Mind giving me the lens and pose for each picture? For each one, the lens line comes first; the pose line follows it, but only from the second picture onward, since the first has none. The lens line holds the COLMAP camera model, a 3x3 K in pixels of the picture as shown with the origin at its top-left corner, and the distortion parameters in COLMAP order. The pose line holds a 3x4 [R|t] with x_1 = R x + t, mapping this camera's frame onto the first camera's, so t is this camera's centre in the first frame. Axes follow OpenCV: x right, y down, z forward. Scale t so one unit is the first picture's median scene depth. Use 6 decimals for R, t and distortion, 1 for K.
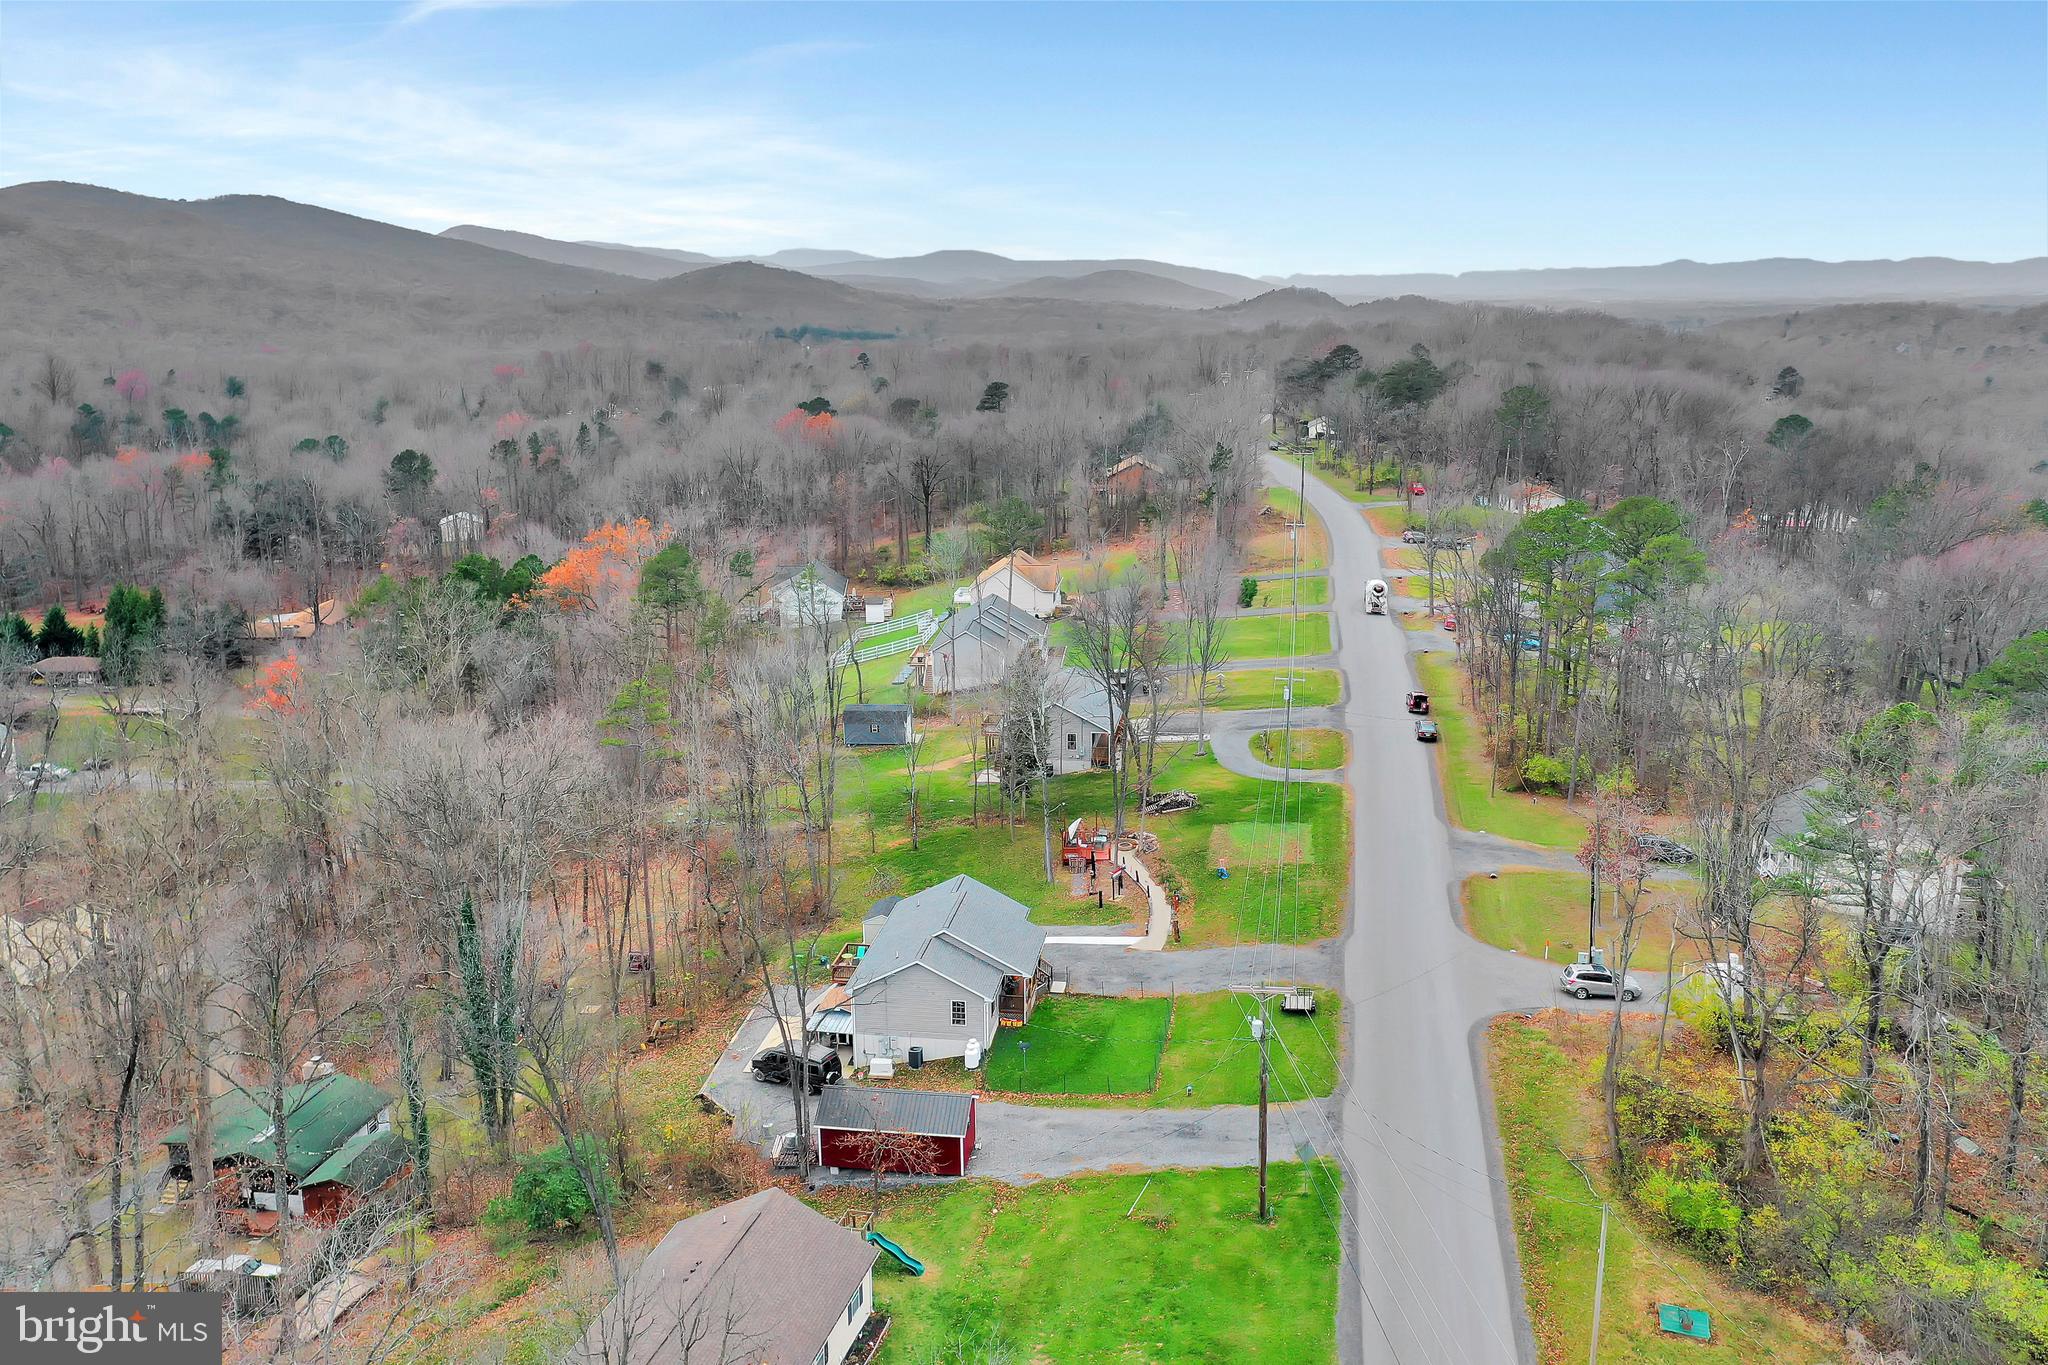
lens RADIAL K [[1633.3, 0, 1025.7], [0, 1633.3, 614.8], [0, 0, 1]] dist [0.002444, 0.003964]
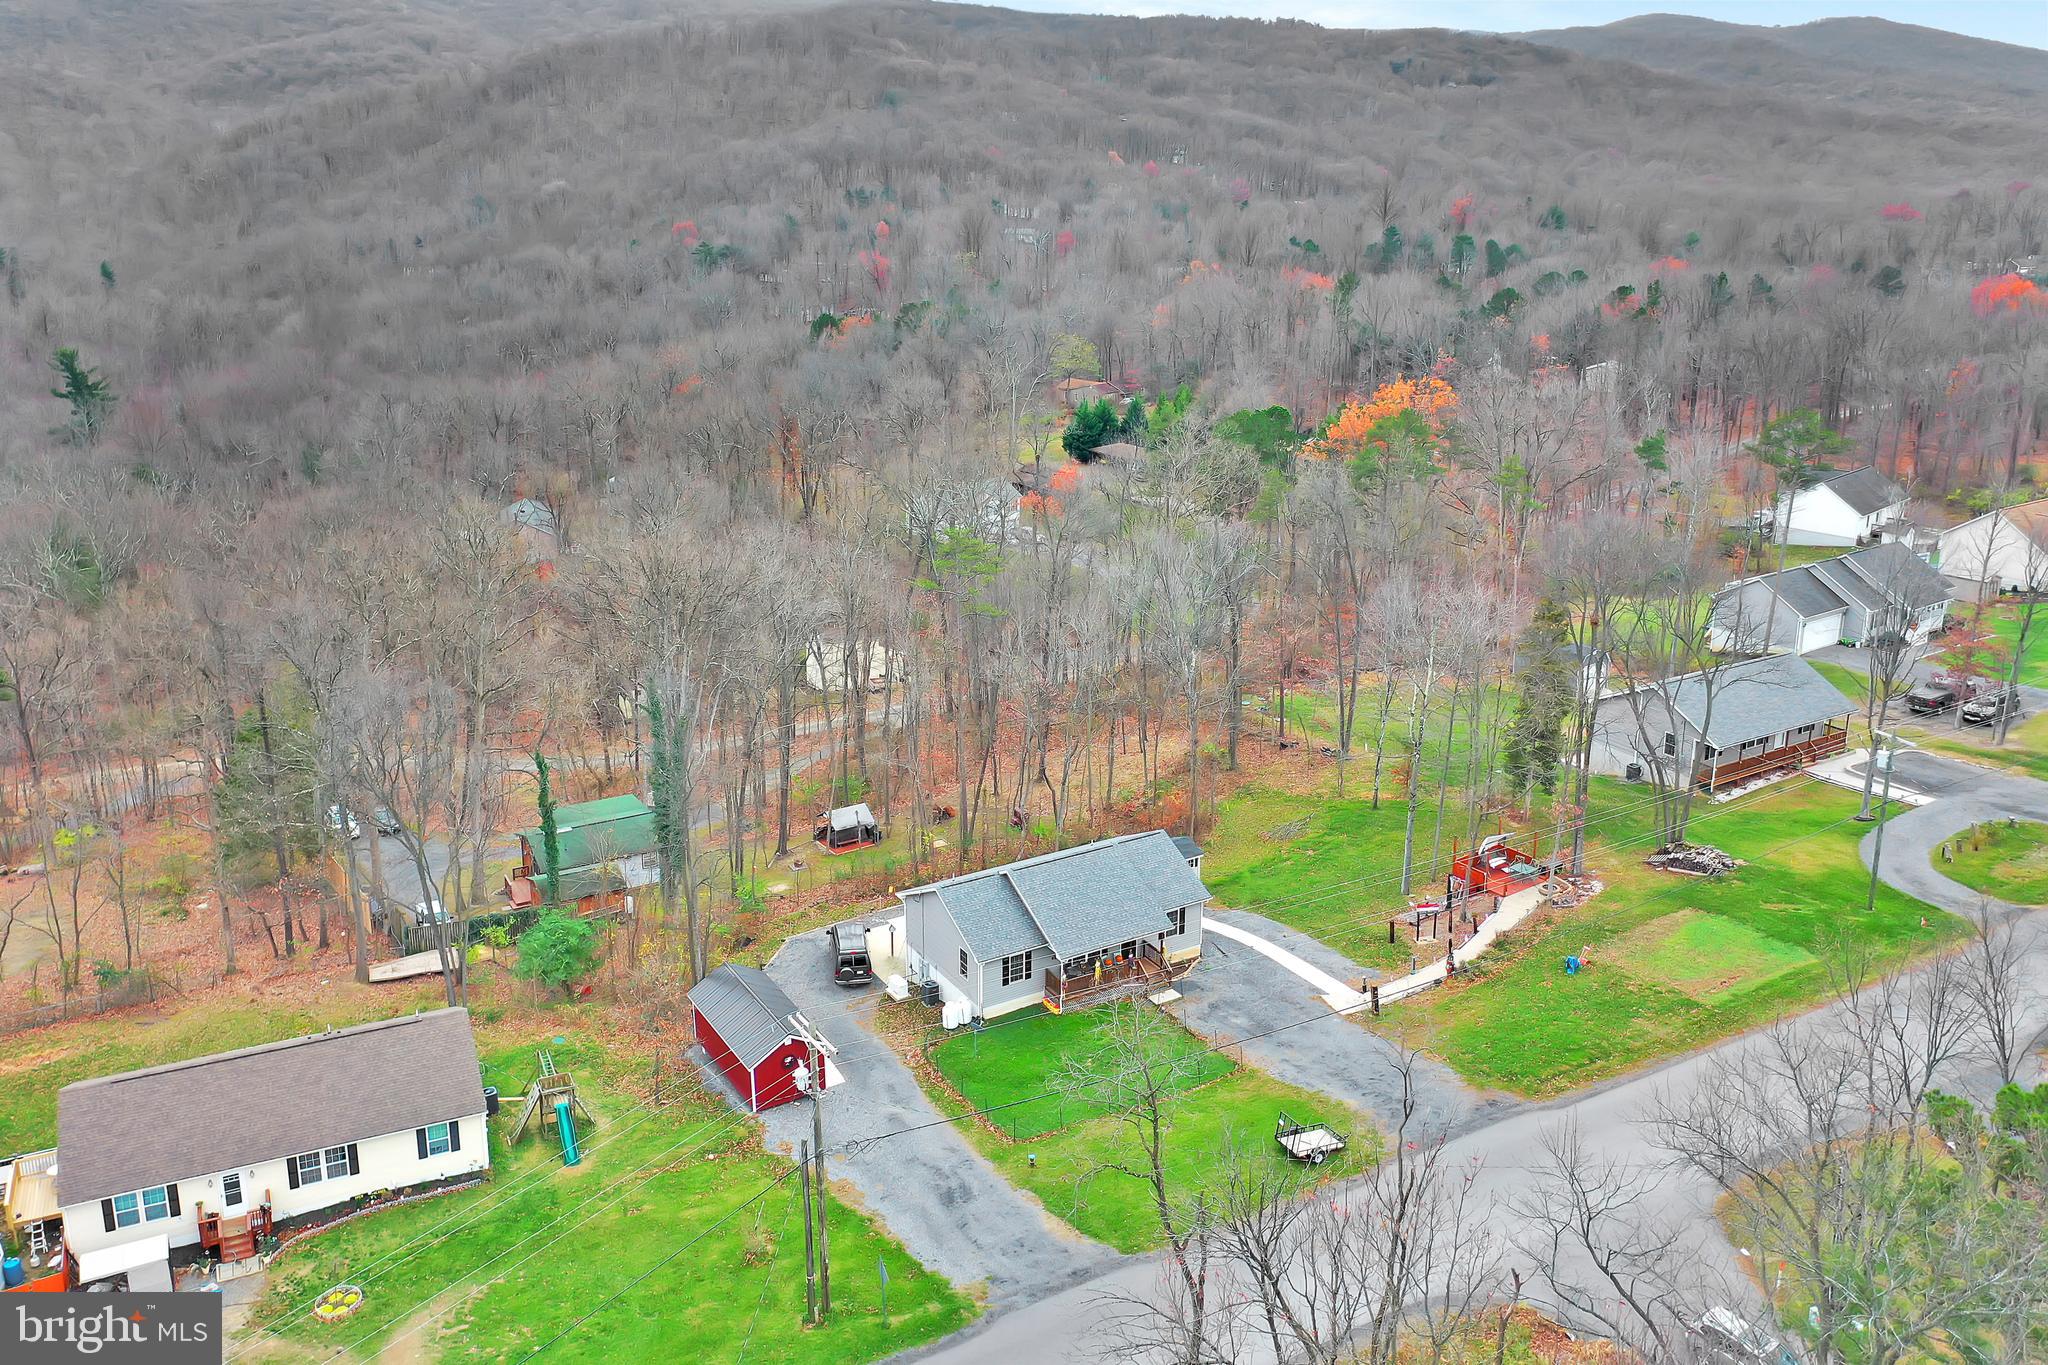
lens RADIAL K [[1654.1, 0, 961.6], [0, 1654.1, 554.2], [0, 0, 1]] dist [0.006774, -0.000328]
pose [[0.615170, 0.197851, -0.763165, 0.403106], [-0.151093, 0.979642, 0.132180, -0.058671], [0.773781, 0.033996, 0.632540, 0.299564]]
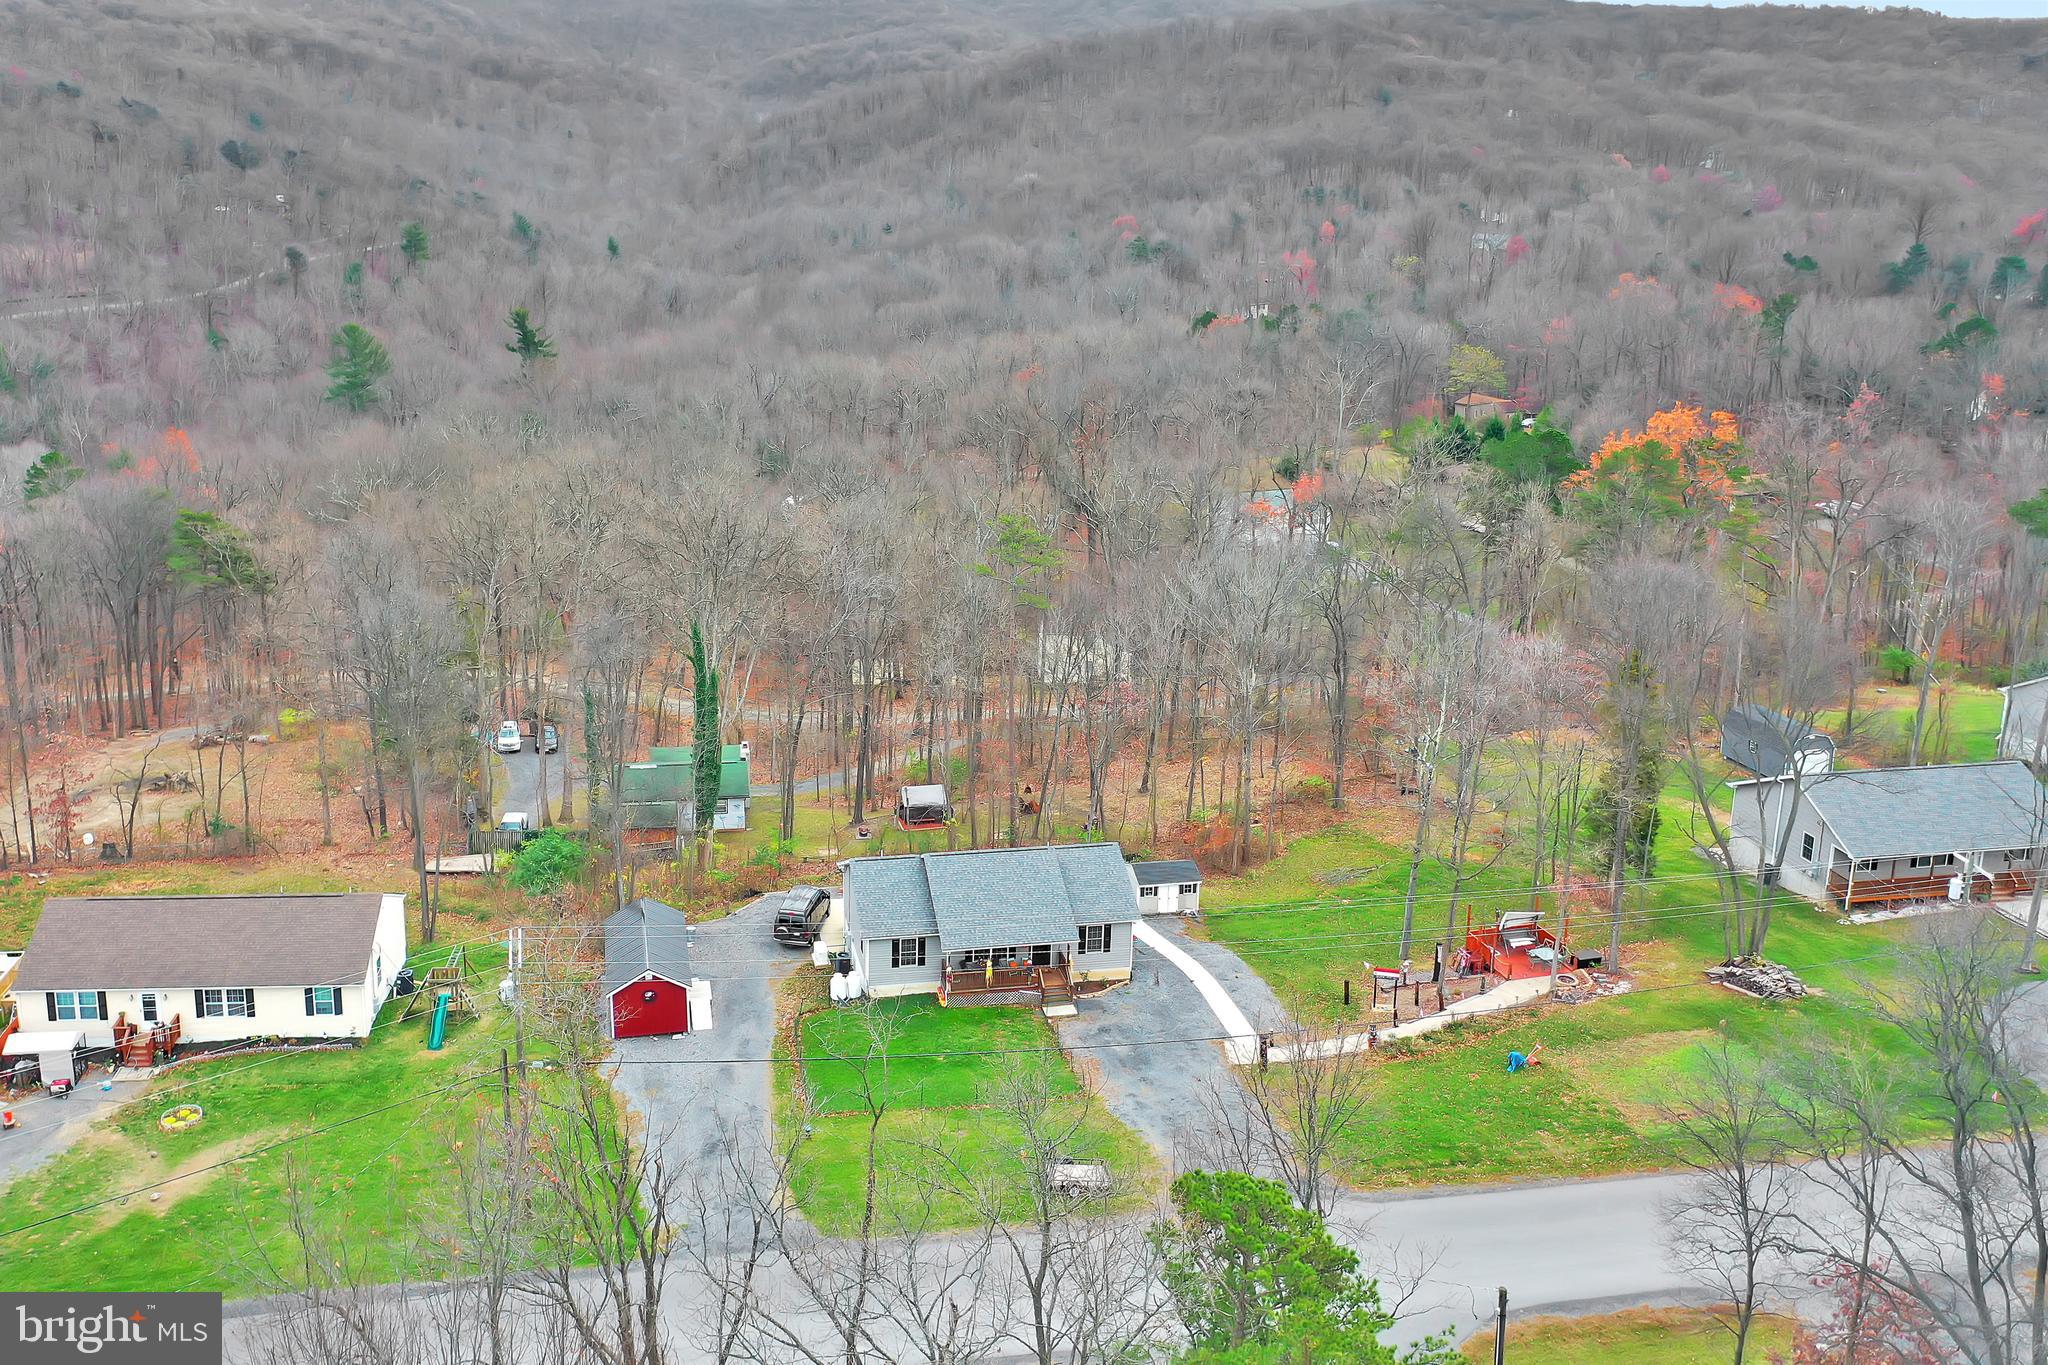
lens RADIAL K [[1677.6, 0, 880.9], [0, 1677.6, 489.5], [0, 0, 1]] dist [0.006767, 0.002063]
pose [[0.304262, 0.208529, -0.929484, 0.511598], [-0.192887, 0.969020, 0.154258, -0.088225], [0.932855, 0.132351, 0.335059, 0.466409]]
